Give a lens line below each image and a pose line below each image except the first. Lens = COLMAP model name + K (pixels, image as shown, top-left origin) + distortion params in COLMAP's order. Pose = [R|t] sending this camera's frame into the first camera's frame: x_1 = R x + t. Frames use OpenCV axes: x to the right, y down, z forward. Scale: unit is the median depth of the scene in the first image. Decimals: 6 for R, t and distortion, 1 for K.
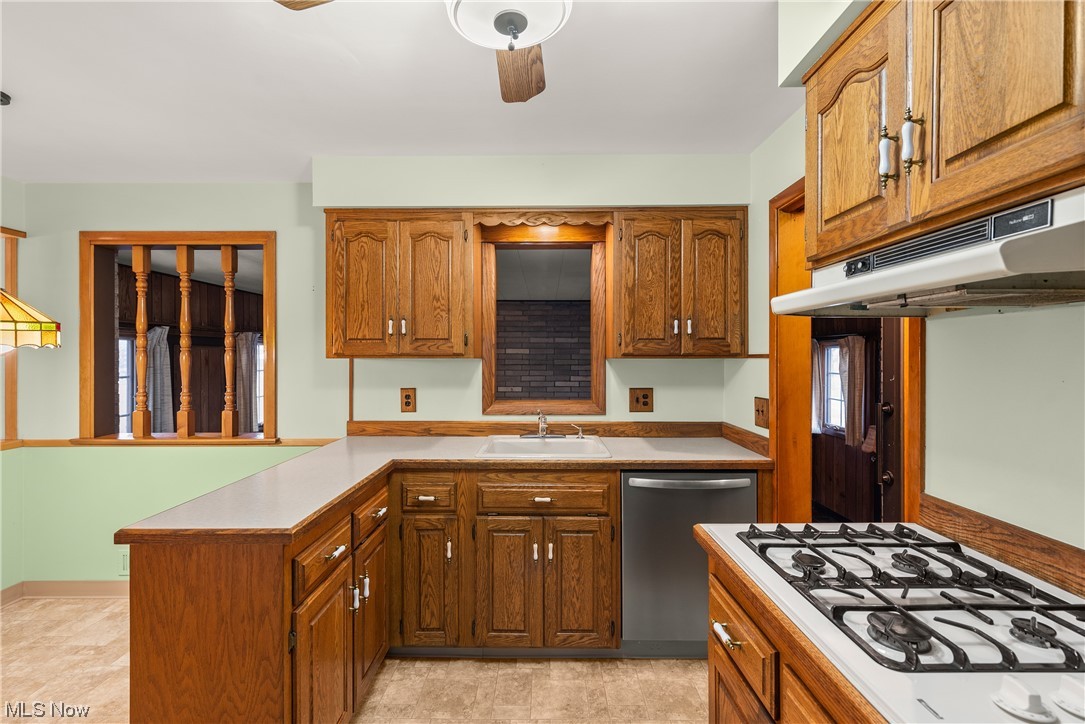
lens RADIAL K [[487.5, 0, 536.4], [0, 487.5, 359.9], [0, 0, 1]] dist [0.011469, -0.002950]
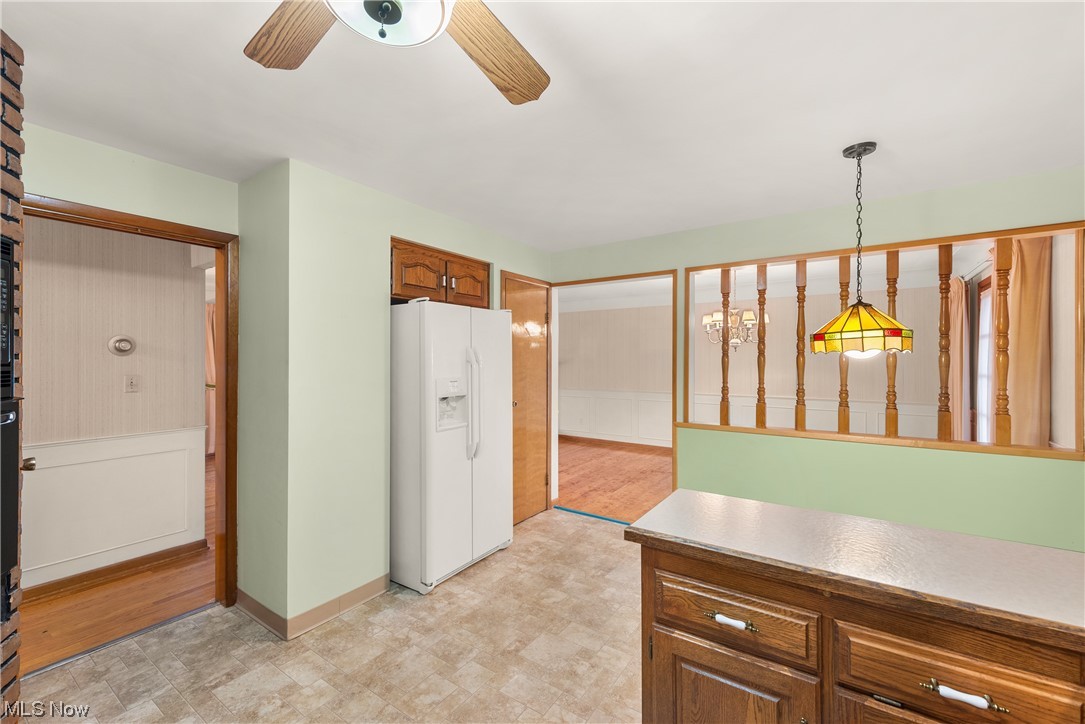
lens RADIAL K [[443.3, 0, 547.6], [0, 443.3, 361.0], [0, 0, 1]] dist [0.007230, -0.001952]
pose [[-0.538449, -0.003020, -0.842653, 0.213871], [-0.010140, 0.999944, 0.002895, 0.000393], [0.842597, 0.010104, -0.538450, 0.784407]]
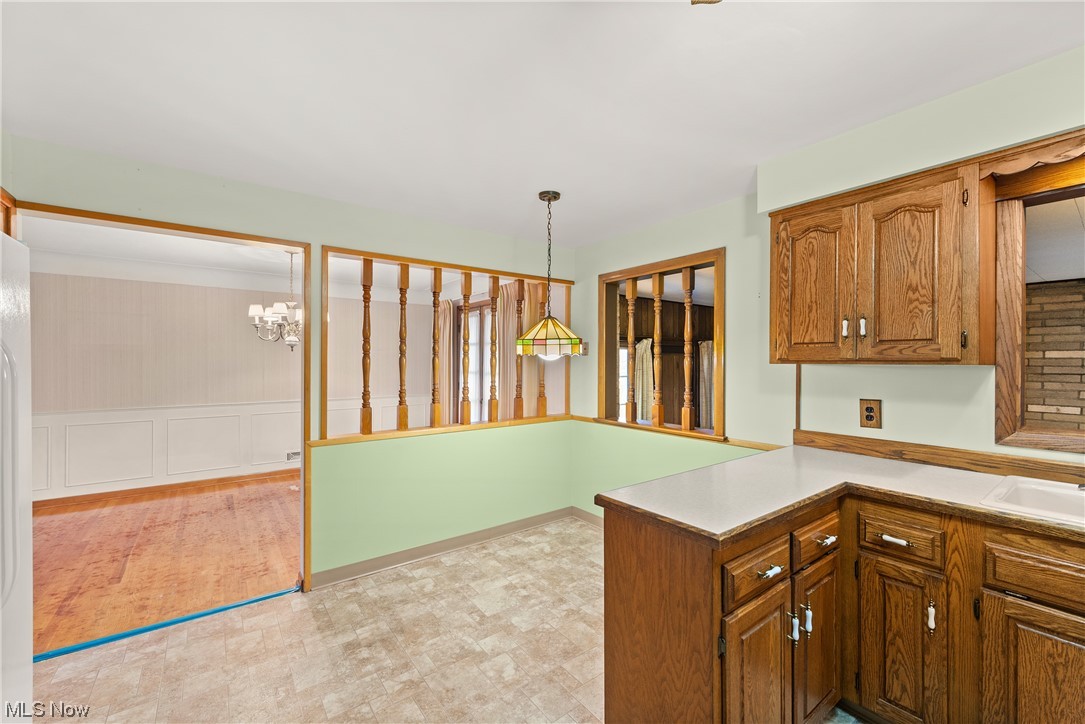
lens RADIAL K [[443.3, 0, 538.8], [0, 443.3, 362.9], [0, 0, 1]] dist [0.007230, -0.001952]
pose [[0.613745, 0.004129, -0.789494, -0.007884], [-0.007149, 0.999974, -0.000327, -0.001254], [0.789472, 0.005844, 0.613759, 0.084700]]
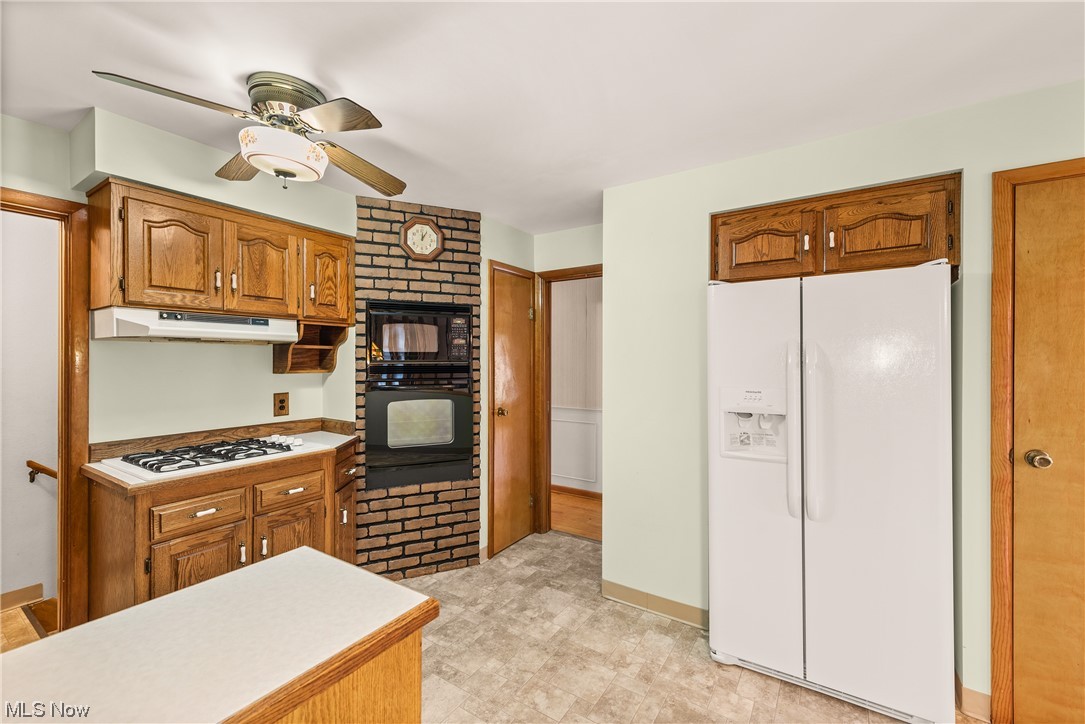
lens RADIAL K [[443.3, 0, 552.0], [0, 443.3, 379.4], [0, 0, 1]] dist [0.007230, -0.001952]
pose [[-0.860337, -0.019639, 0.509347, -0.743021], [0.005855, 0.998811, 0.048402, -0.006893], [-0.509692, 0.044625, -0.859199, 0.834499]]
